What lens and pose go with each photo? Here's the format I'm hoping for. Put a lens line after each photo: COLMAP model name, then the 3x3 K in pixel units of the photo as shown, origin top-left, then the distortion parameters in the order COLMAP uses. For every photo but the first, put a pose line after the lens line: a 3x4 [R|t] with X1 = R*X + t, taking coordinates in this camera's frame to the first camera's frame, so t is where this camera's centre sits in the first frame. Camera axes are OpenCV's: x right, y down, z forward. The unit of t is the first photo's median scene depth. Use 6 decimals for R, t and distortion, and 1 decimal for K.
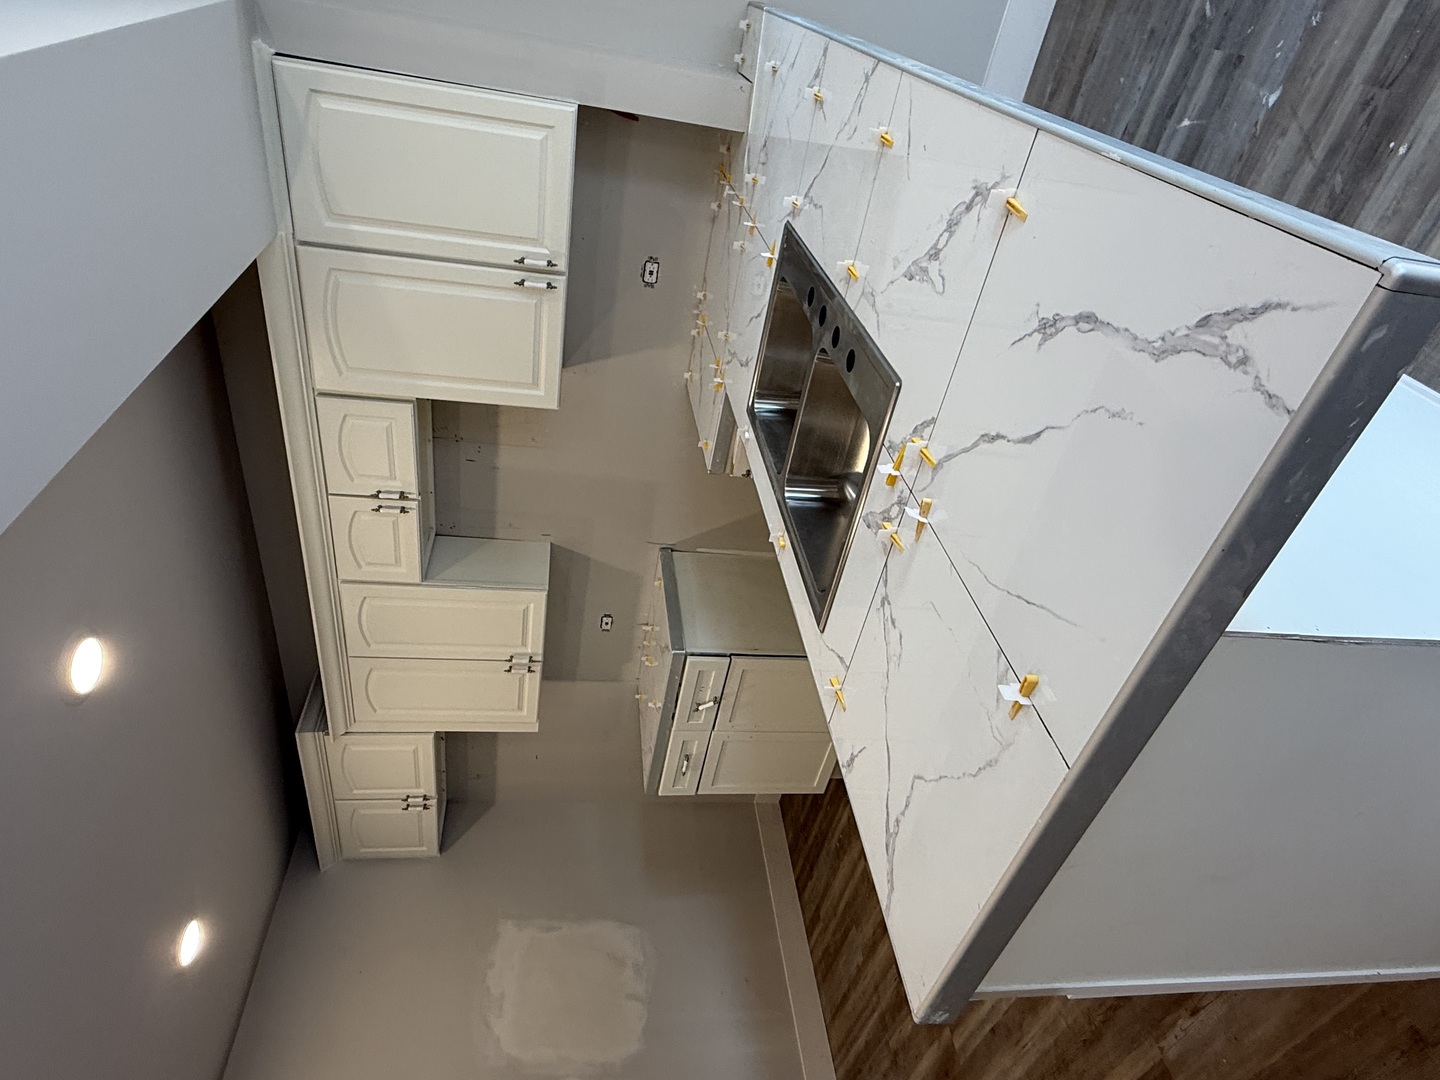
lens RADIAL K [[807.0, 0, 715.4], [0, 807.0, 530.0], [0, 0, 1]] dist [-0.000506, 0.000181]
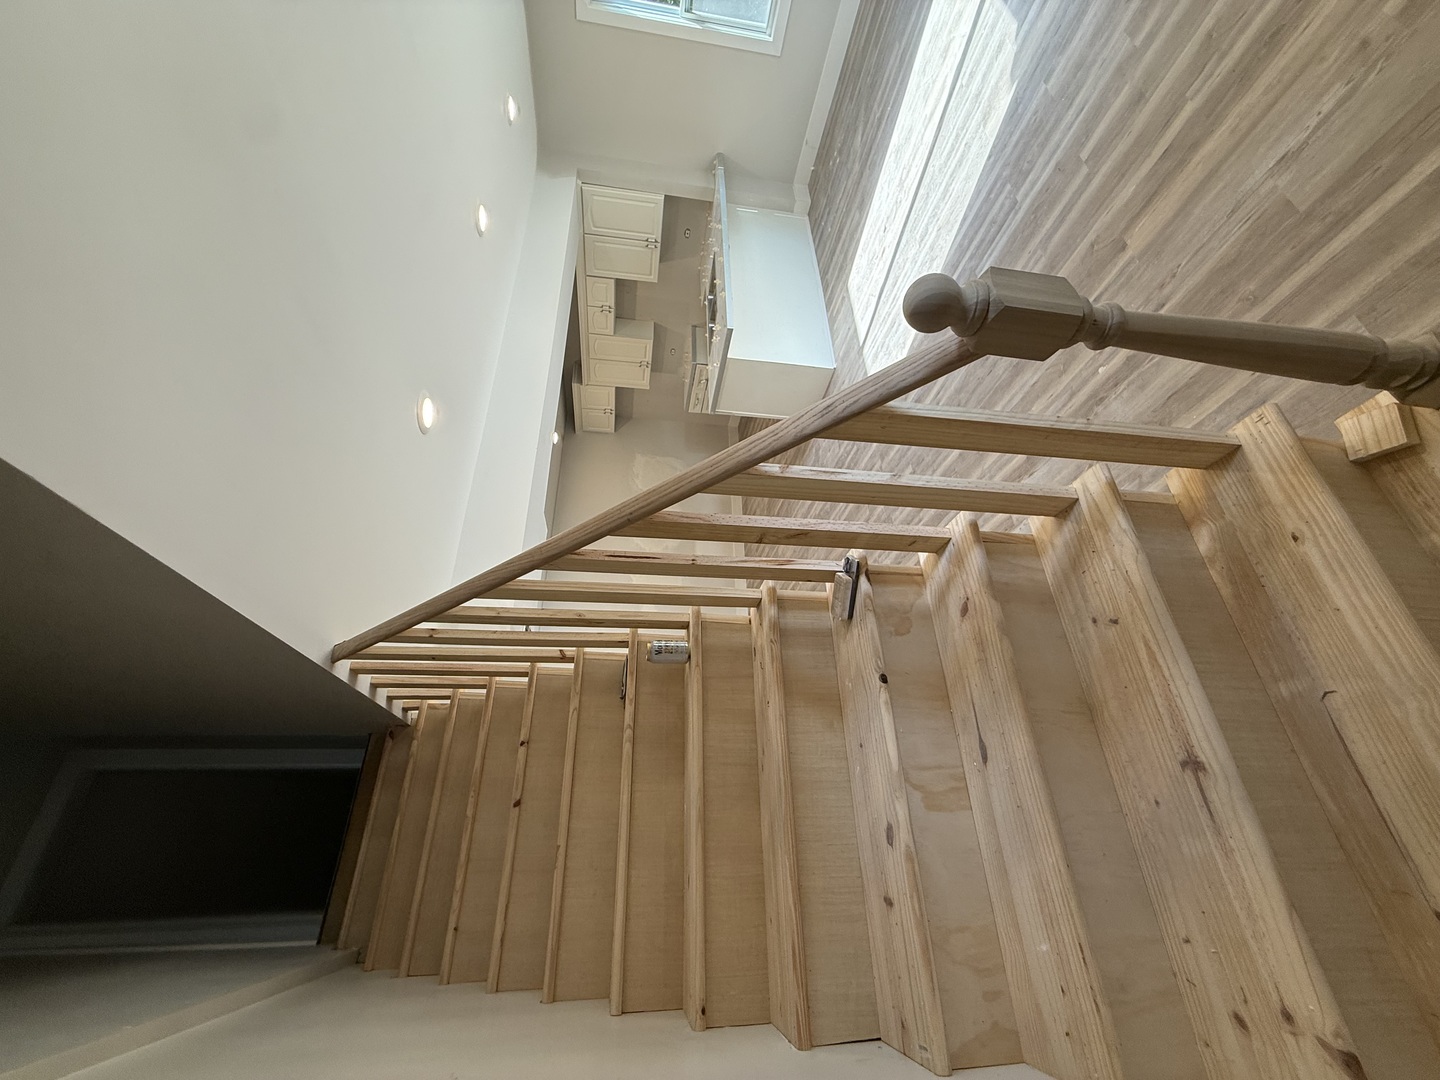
lens RADIAL K [[574.9, 0, 717.9], [0, 574.9, 536.3], [0, 0, 1]] dist [0.000040, -0.000443]
pose [[0.995502, 0.076866, -0.055386, 0.203425], [-0.047571, 0.911104, 0.409422, -0.143310], [0.081933, -0.404946, 0.910662, -1.203191]]
